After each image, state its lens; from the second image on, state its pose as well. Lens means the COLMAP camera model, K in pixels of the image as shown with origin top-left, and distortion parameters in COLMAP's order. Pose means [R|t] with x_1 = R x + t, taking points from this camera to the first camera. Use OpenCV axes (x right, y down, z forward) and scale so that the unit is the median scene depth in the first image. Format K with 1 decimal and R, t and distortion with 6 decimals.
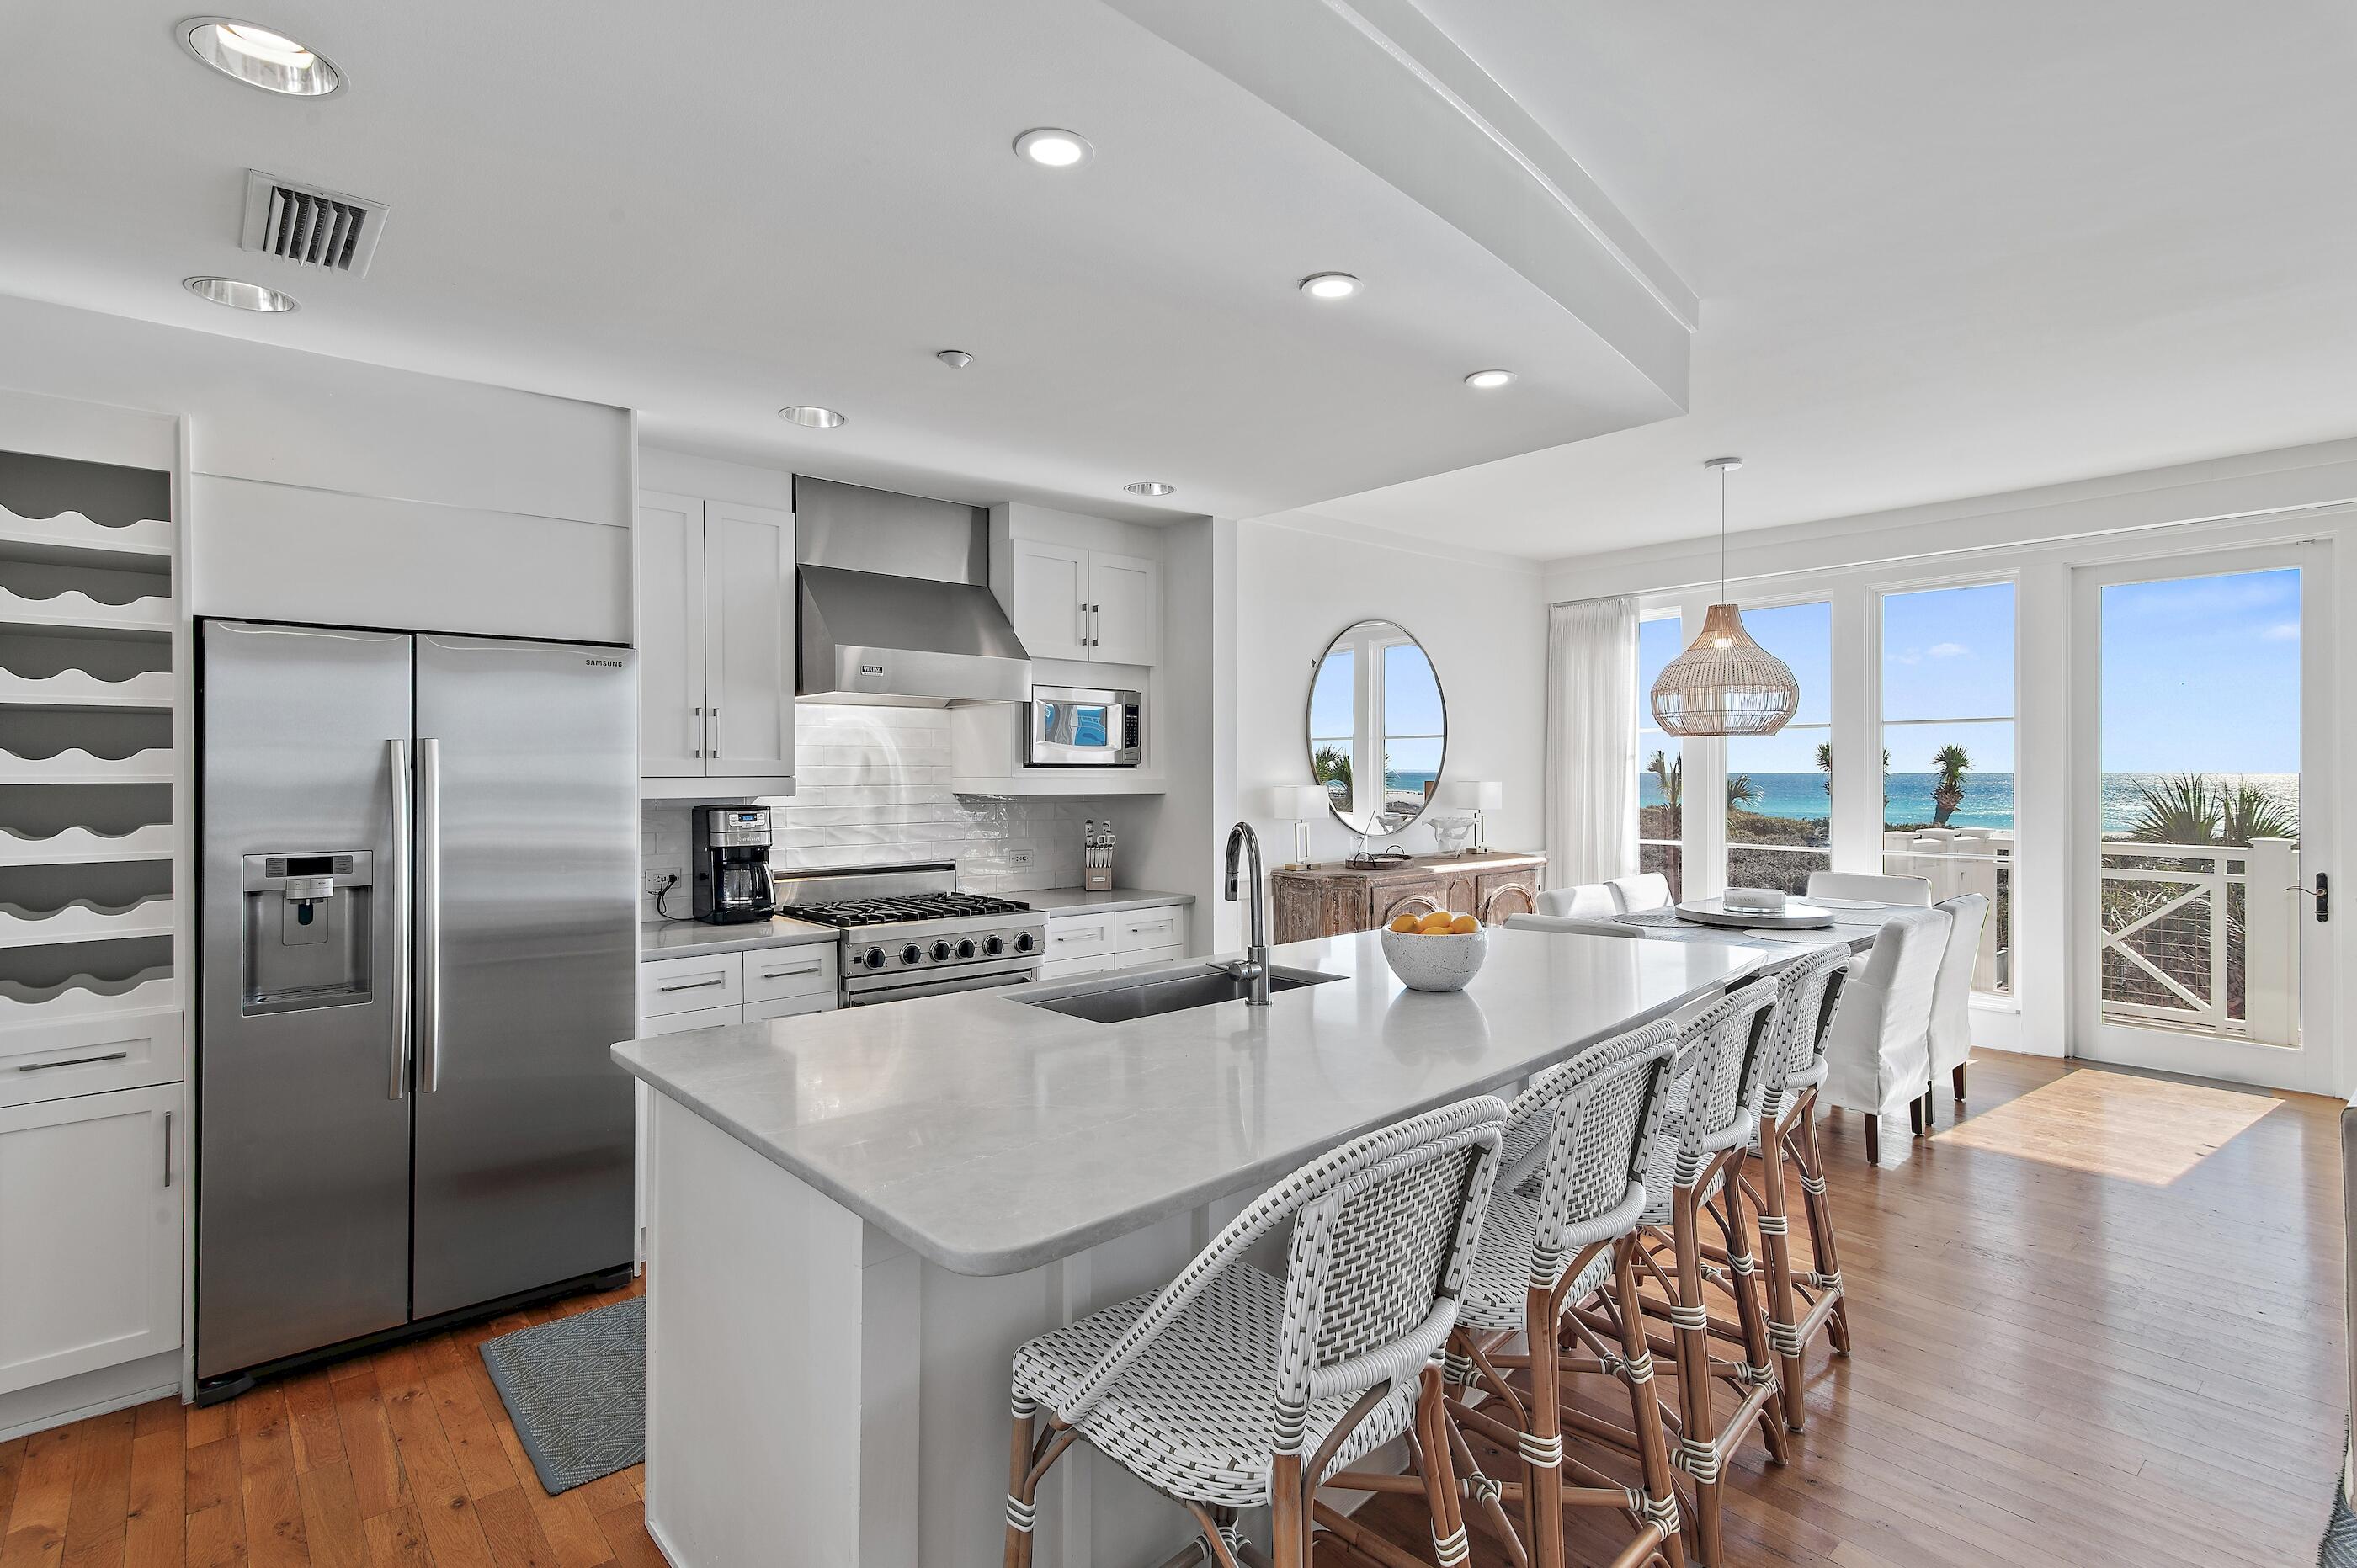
lens RADIAL K [[1128.1, 0, 1162.9], [0, 1128.1, 773.8], [0, 0, 1]] dist [0.001682, -0.000956]
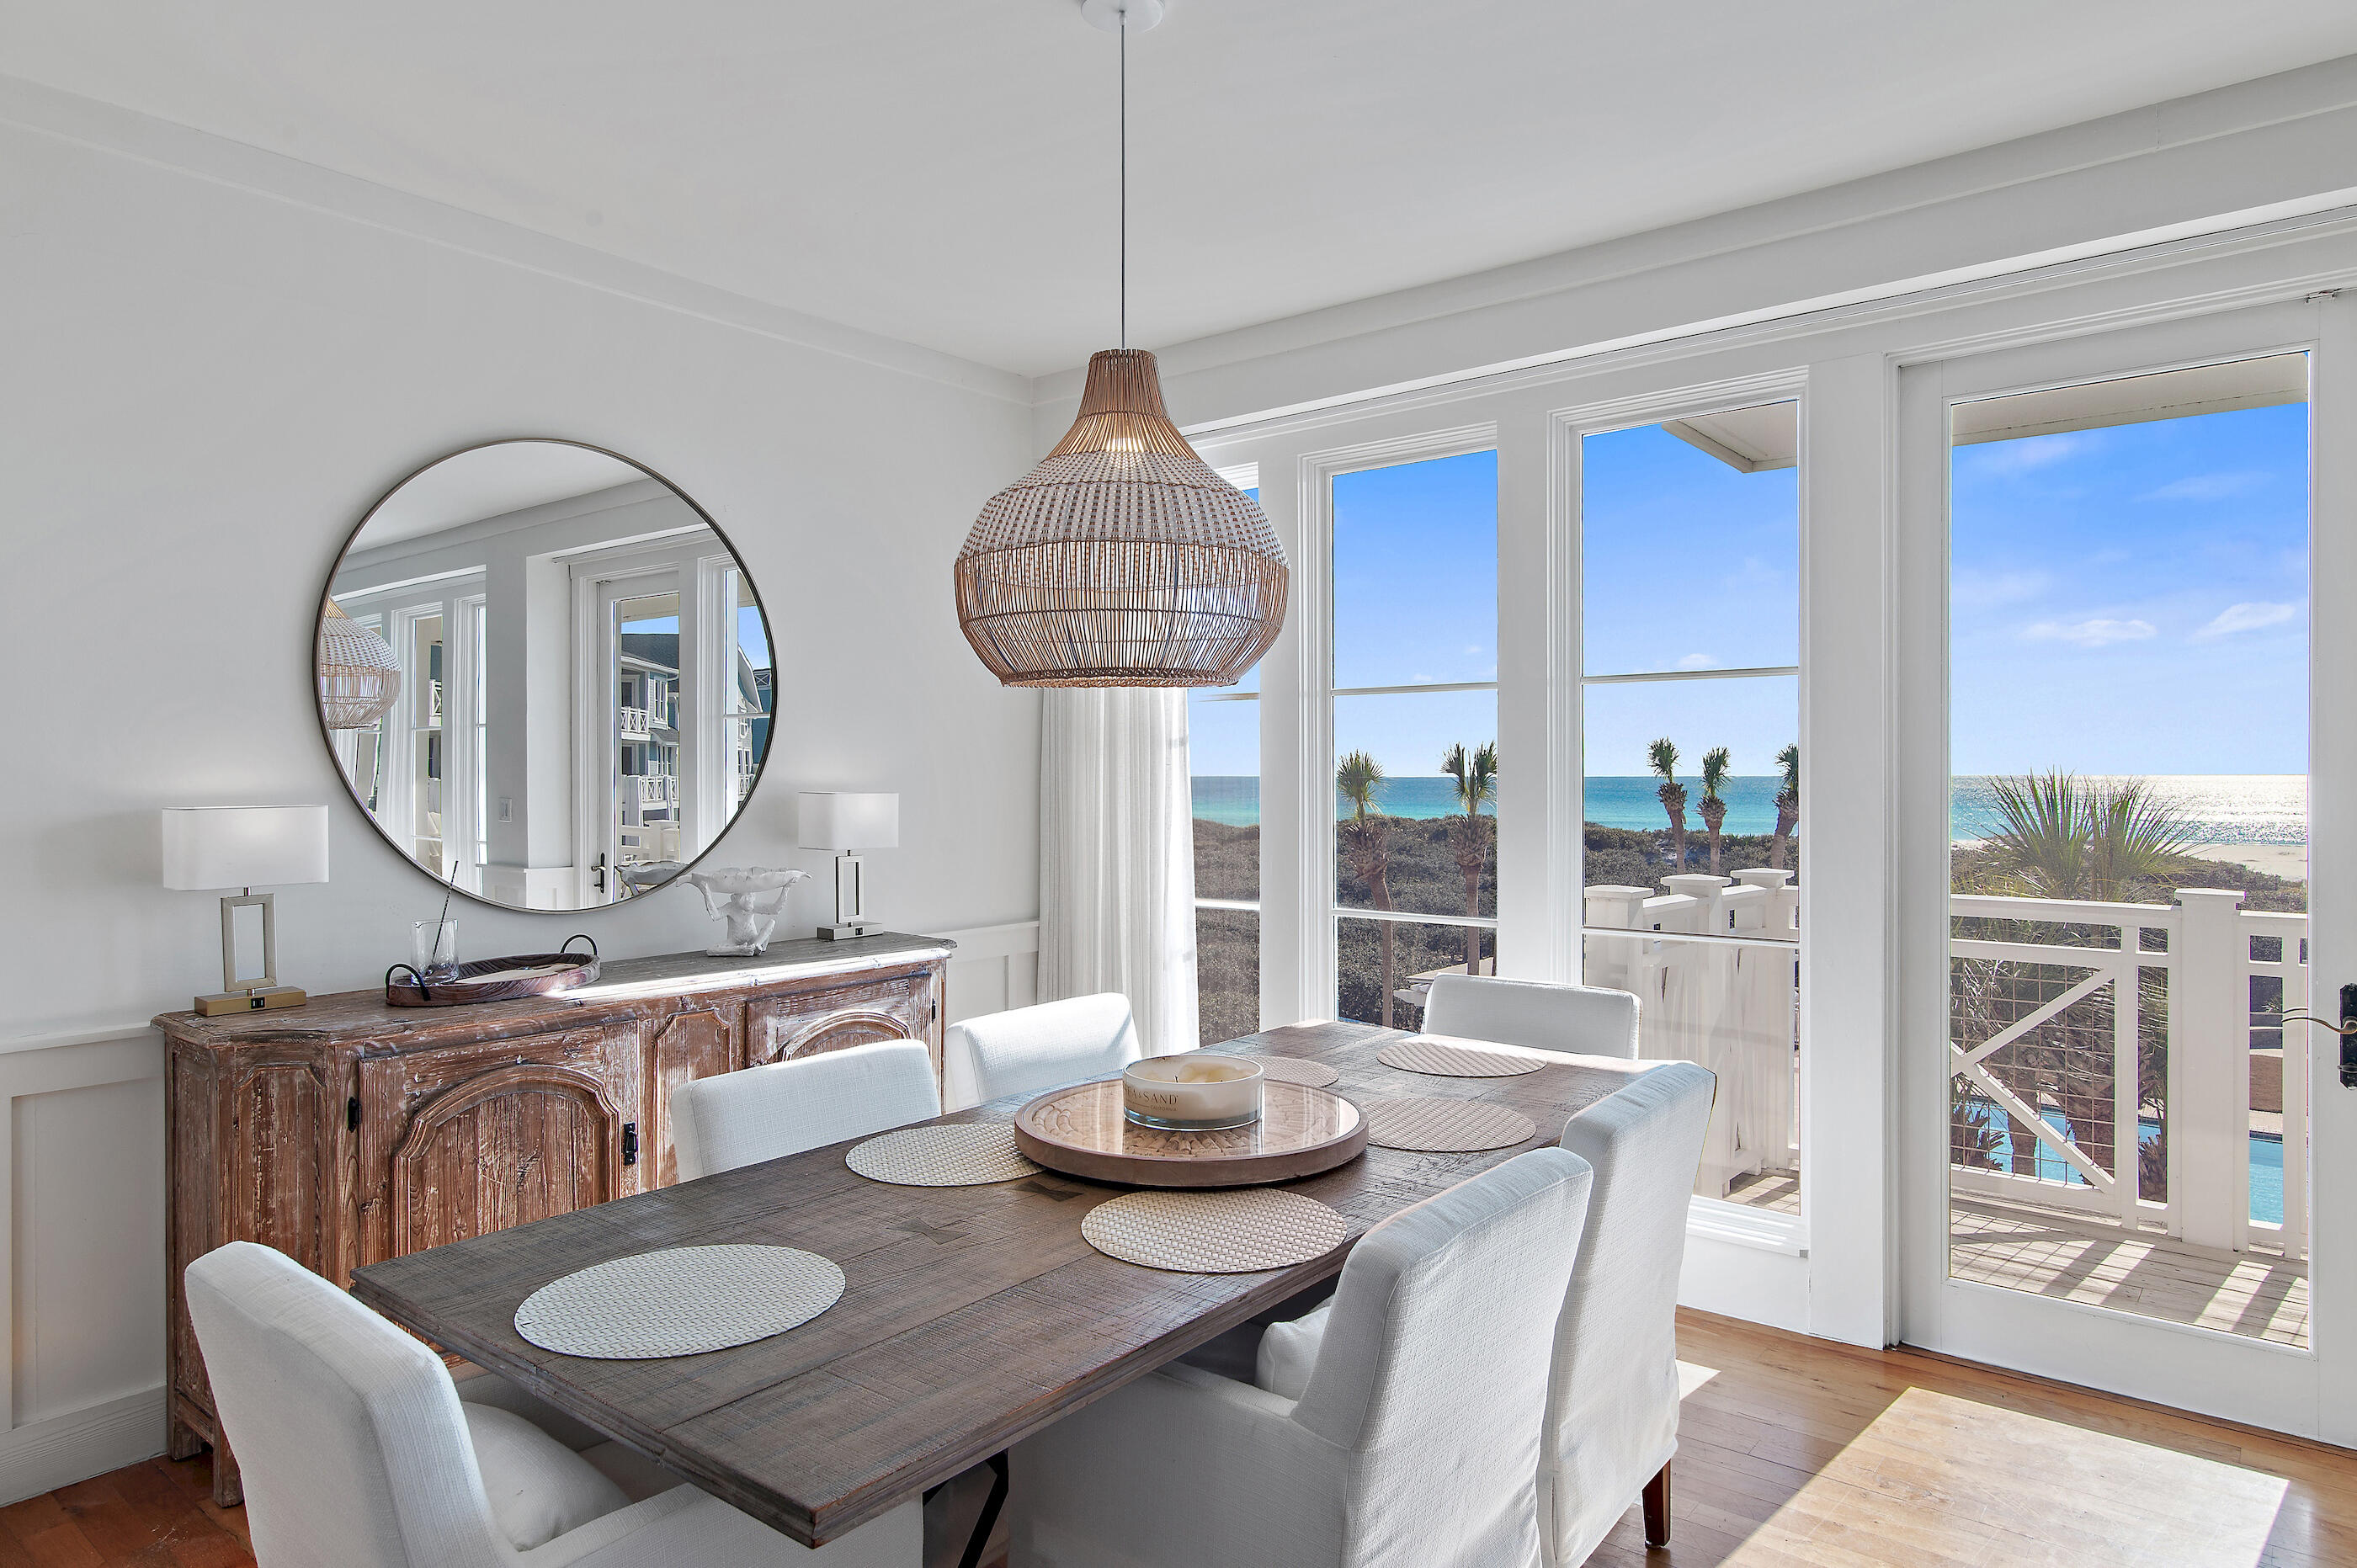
lens RADIAL K [[1406.9, 0, 1186.3], [0, 1406.9, 786.6], [0, 0, 1]] dist [0.002494, 0.000841]
pose [[0.980593, -0.001660, 0.196047, 0.320112], [0.000361, 0.999978, 0.006659, 0.000512], [-0.196053, -0.006459, 0.980572, 0.385895]]
